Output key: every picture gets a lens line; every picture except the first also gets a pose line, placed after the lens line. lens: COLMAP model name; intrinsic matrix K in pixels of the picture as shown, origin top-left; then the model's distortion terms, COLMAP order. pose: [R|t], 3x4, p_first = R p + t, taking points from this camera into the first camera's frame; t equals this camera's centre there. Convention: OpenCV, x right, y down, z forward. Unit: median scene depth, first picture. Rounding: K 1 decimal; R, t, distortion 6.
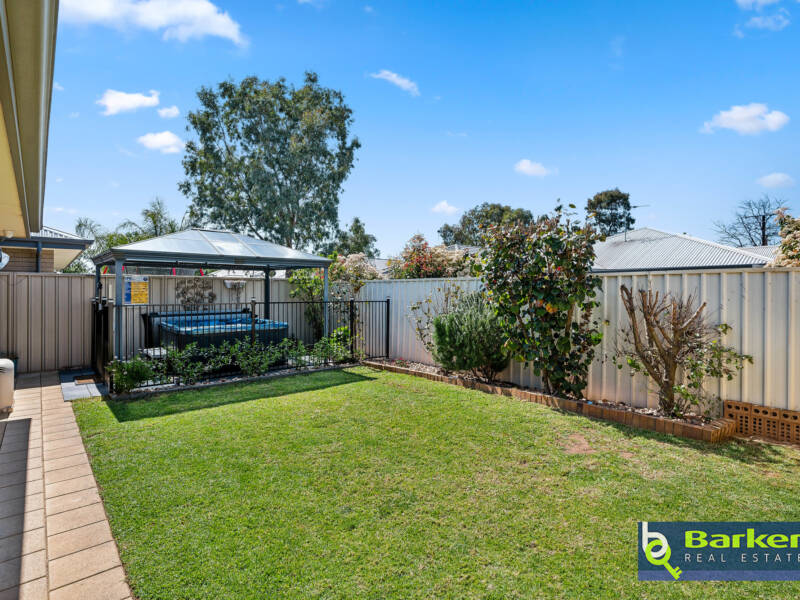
lens RADIAL K [[424.1, 0, 402.9], [0, 424.1, 292.7], [0, 0, 1]] dist [-0.000940, -0.000684]
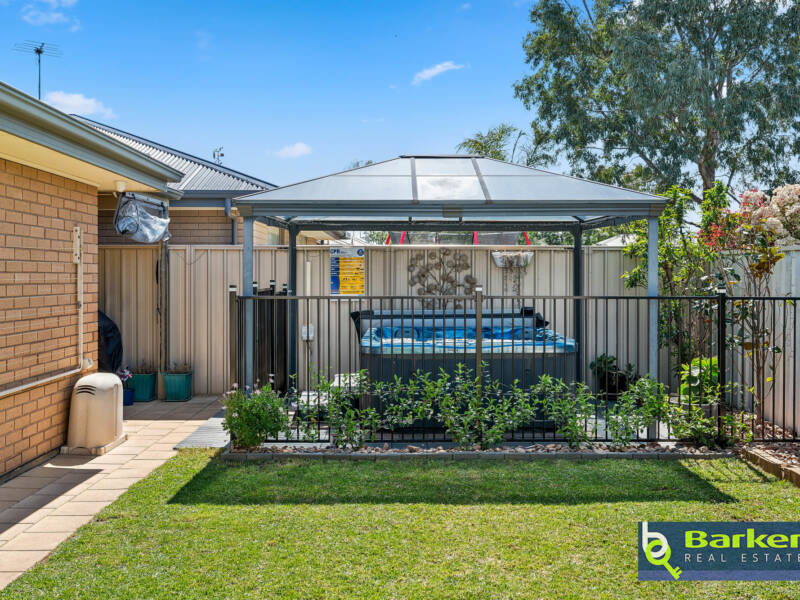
lens RADIAL K [[793.6, 0, 400.0], [0, 793.6, 300.0], [0, 0, 1]] dist [0.004161, -0.003024]
pose [[0.761135, 0.020716, -0.648262, 0.137783], [-0.002410, 0.999573, 0.029114, 0.001655], [0.648588, -0.020597, 0.760861, 0.219238]]
